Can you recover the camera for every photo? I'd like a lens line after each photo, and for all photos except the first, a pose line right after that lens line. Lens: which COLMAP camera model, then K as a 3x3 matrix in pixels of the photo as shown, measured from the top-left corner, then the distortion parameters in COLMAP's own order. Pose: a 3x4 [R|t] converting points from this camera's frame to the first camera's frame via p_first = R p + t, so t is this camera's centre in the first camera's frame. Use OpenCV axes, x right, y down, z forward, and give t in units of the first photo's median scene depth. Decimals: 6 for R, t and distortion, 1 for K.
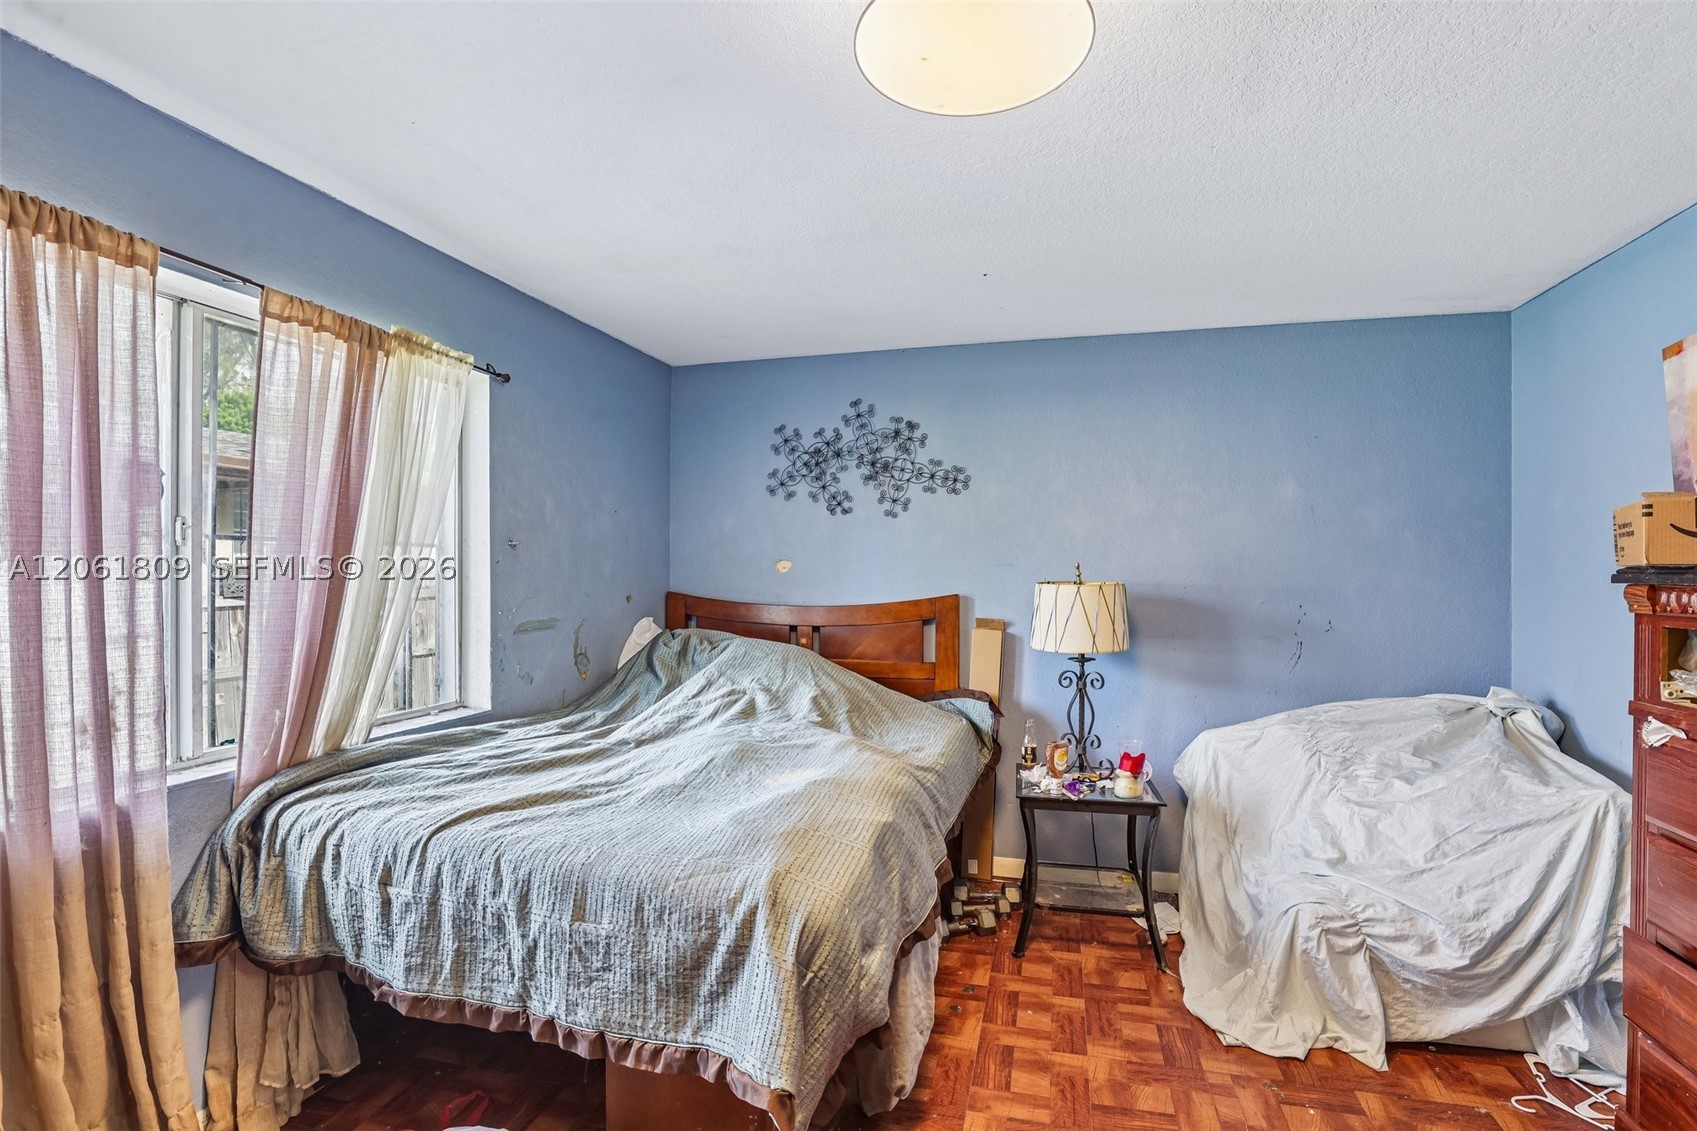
lens RADIAL K [[783.3, 0, 858.3], [0, 783.3, 570.8], [0, 0, 1]] dist [-0.036978, 0.009975]
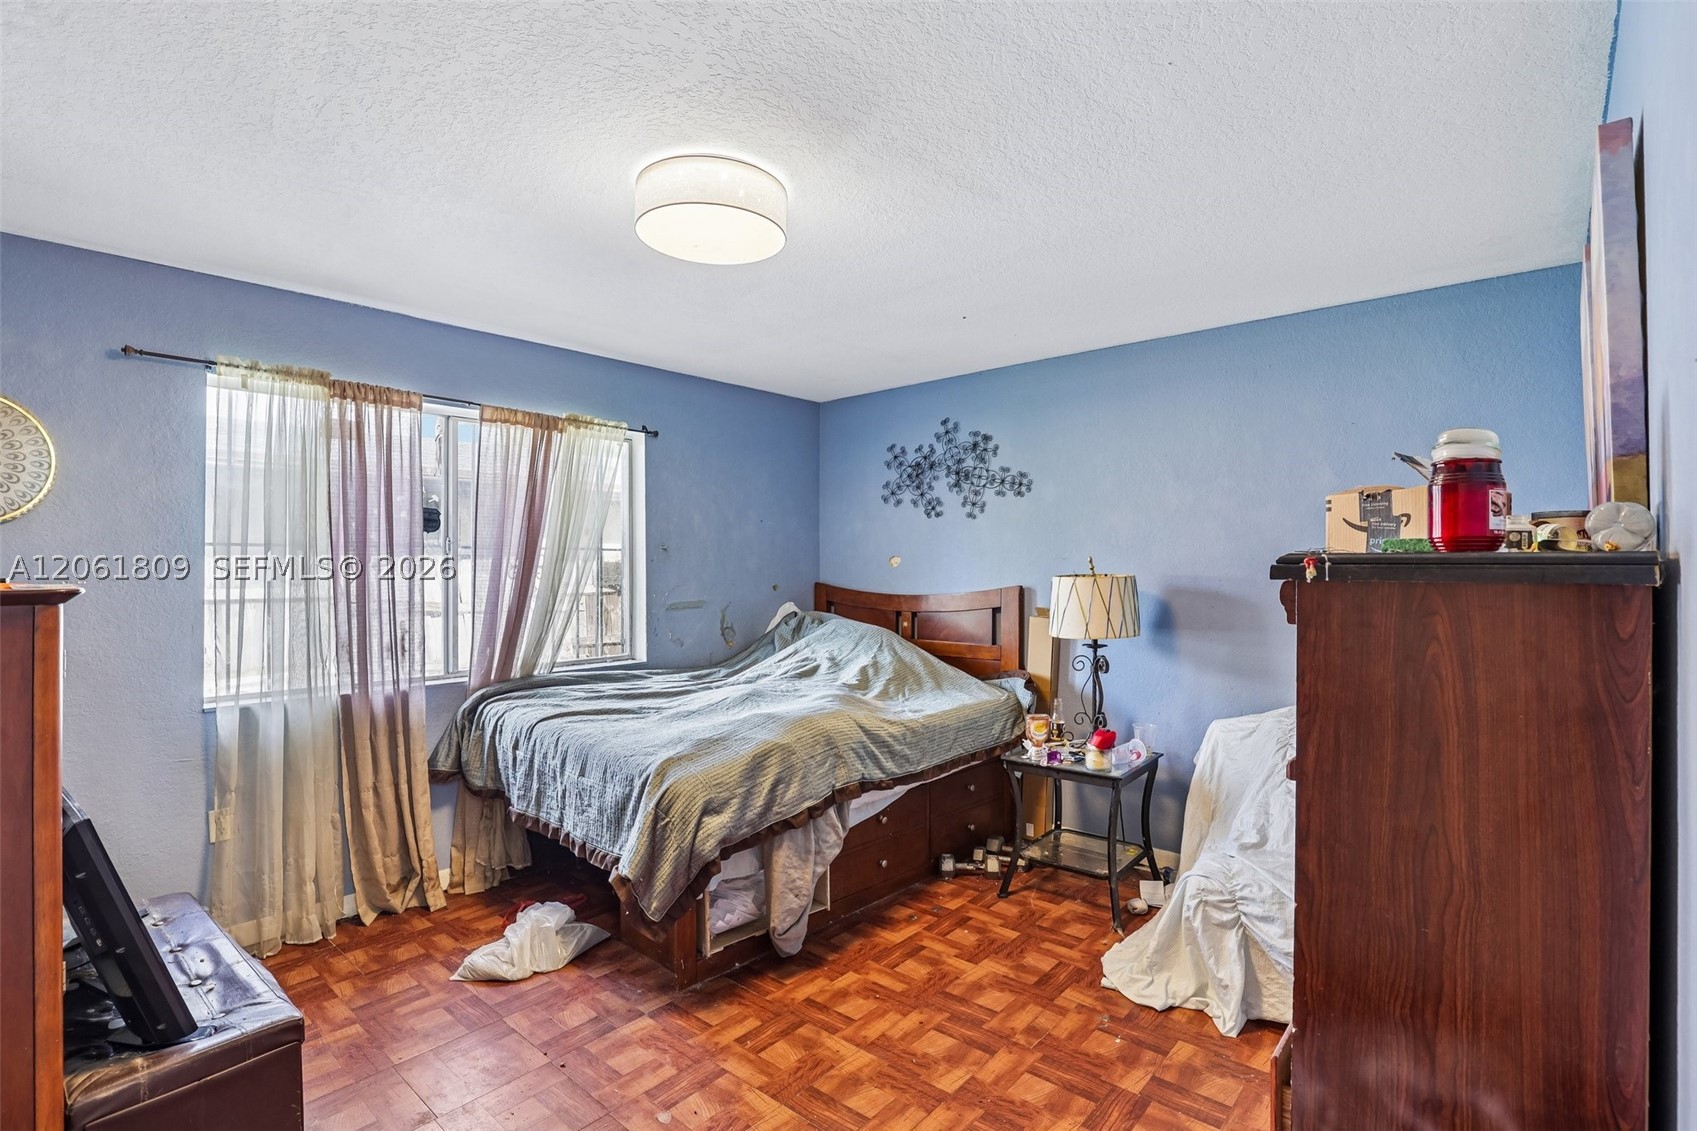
lens RADIAL K [[783.3, 0, 858.3], [0, 783.3, 570.8], [0, 0, 1]] dist [-0.036978, 0.009975]
pose [[0.894599, -0.002946, -0.446859, 0.610947], [0.005647, 0.999973, 0.004713, 0.002446], [0.446833, -0.006740, 0.894592, -0.153088]]
